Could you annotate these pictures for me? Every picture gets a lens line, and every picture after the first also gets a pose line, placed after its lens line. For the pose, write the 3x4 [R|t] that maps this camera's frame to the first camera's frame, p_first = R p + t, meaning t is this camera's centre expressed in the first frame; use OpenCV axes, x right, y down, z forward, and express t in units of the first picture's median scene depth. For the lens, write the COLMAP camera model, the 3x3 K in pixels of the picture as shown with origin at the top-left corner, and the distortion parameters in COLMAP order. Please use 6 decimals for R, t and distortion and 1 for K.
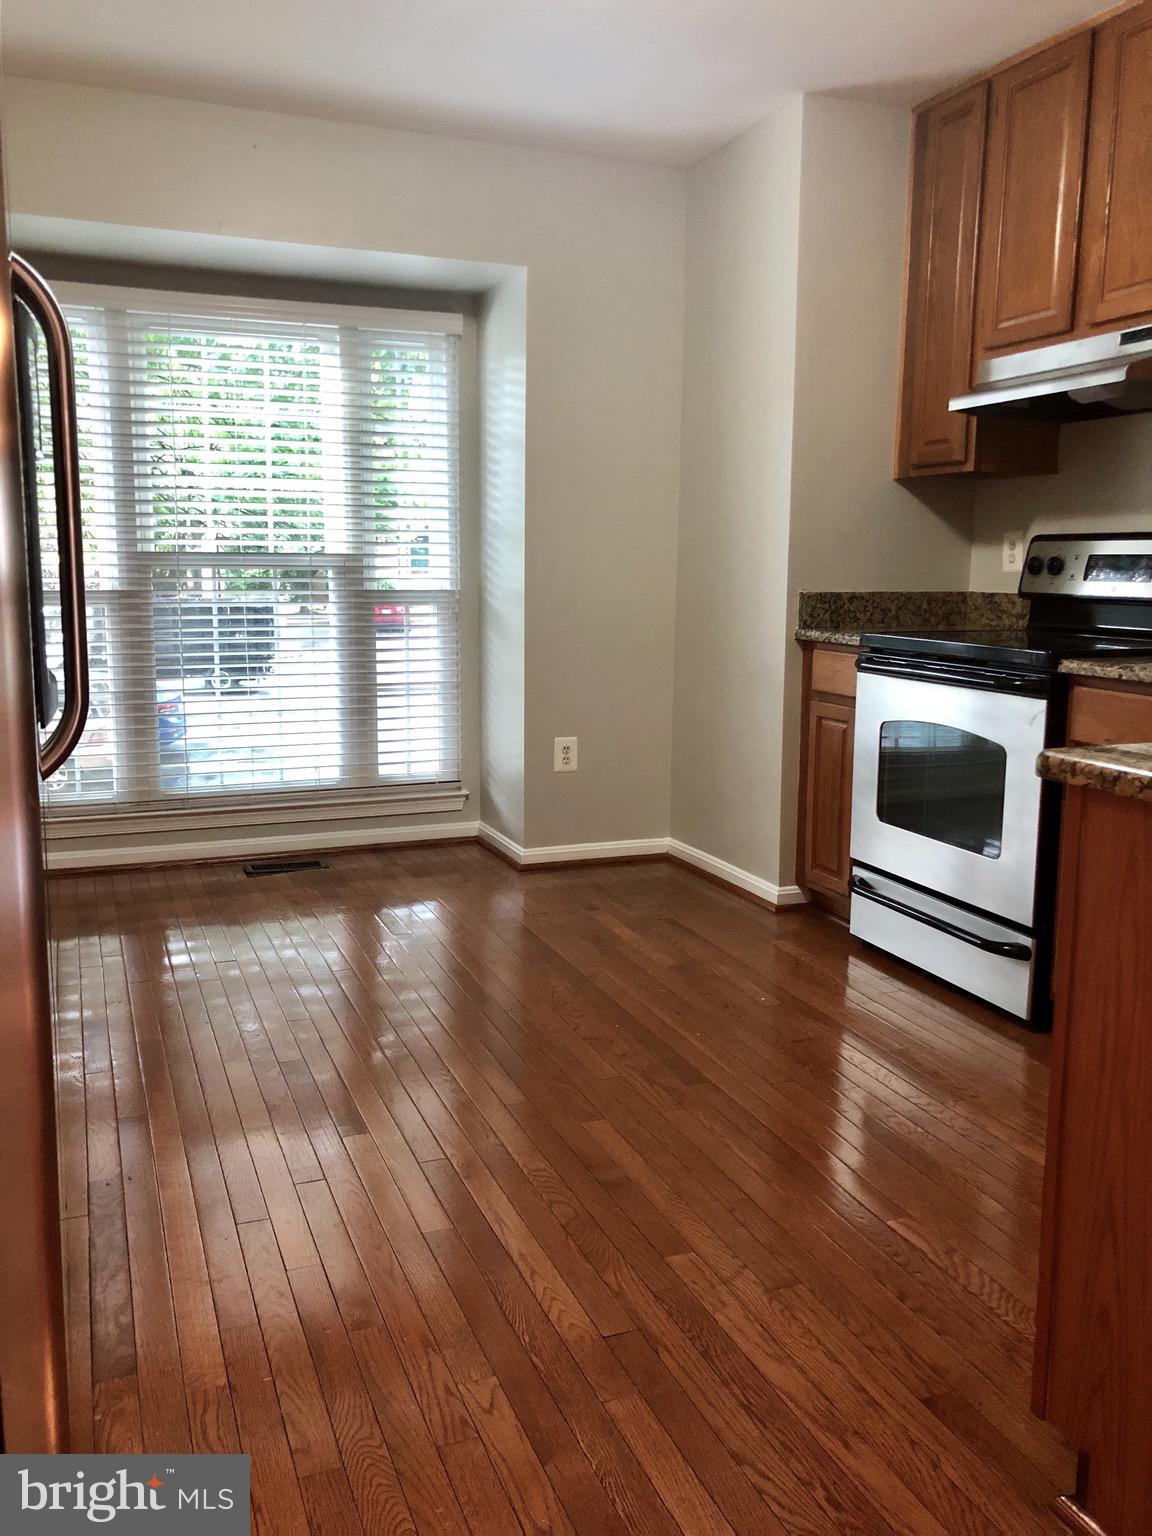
lens RADIAL K [[1261.0, 0, 576.0], [0, 1261.0, 768.0], [0, 0, 1]] dist [0.007603, 0.000866]
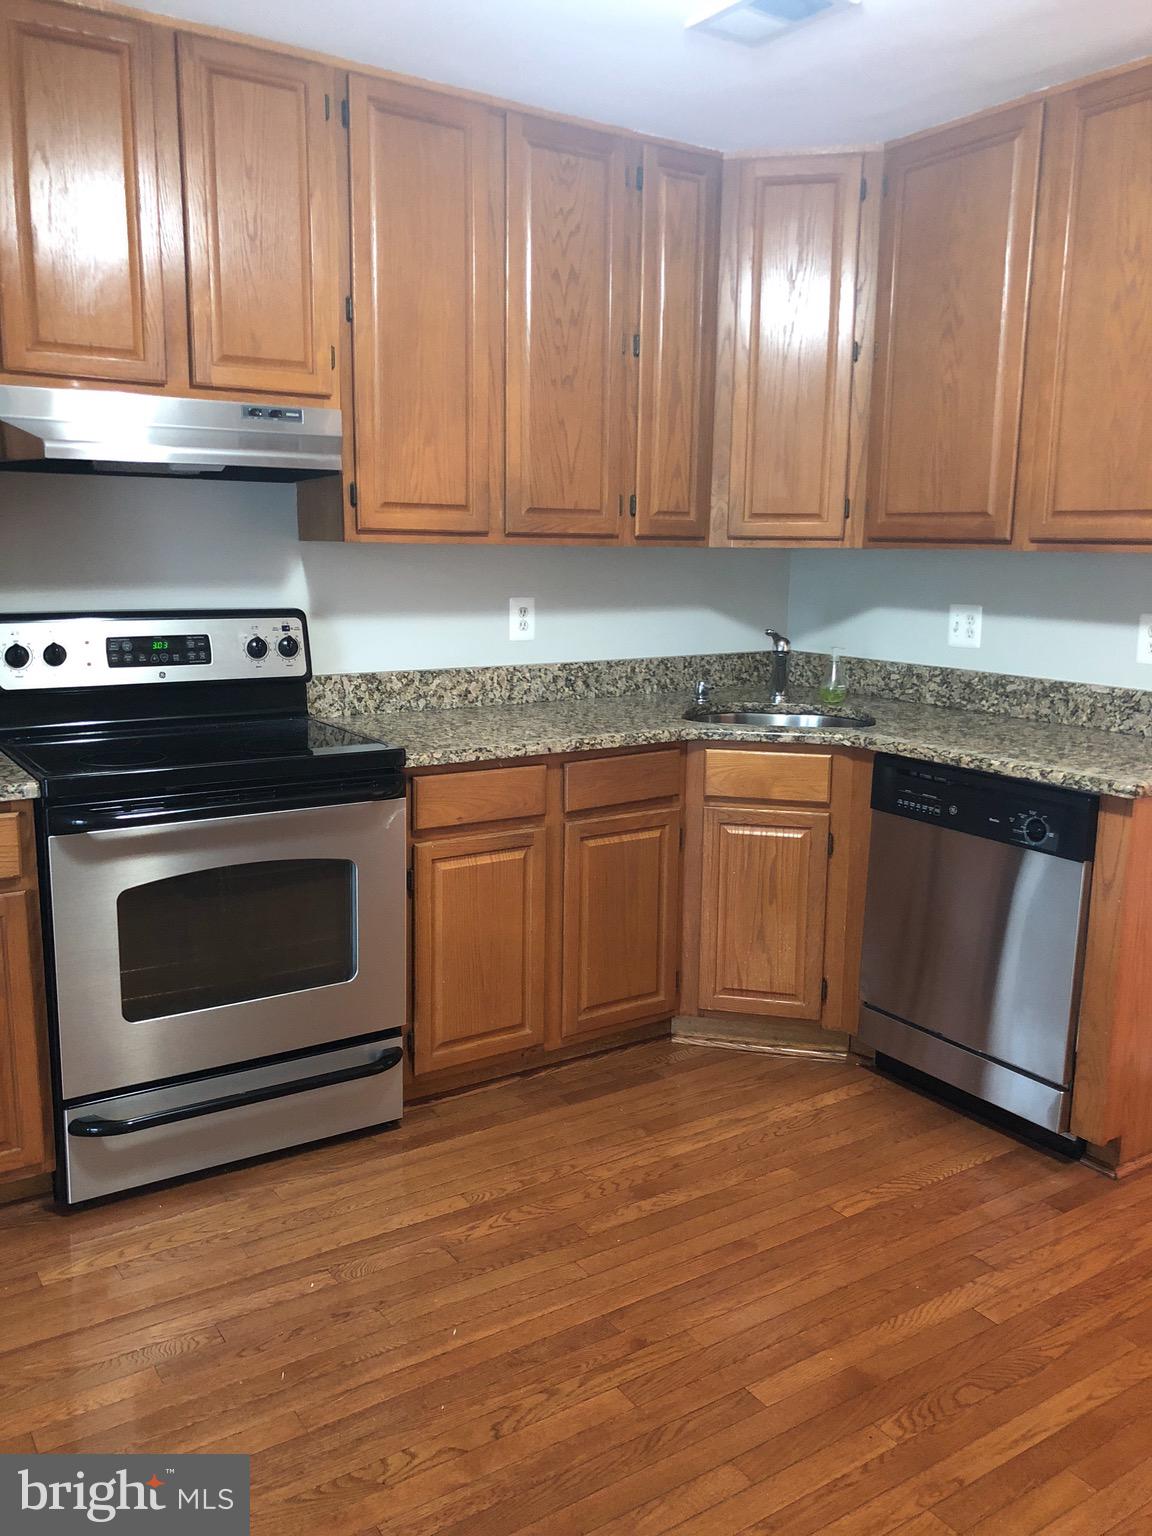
lens RADIAL K [[1261.0, 0, 576.0], [0, 1261.0, 768.0], [0, 0, 1]] dist [0.007603, 0.000866]
pose [[-0.214215, -0.186989, 0.958722, -0.688470], [0.134809, 0.966454, 0.218618, -0.317790], [-0.967439, 0.176075, -0.181821, 1.222505]]
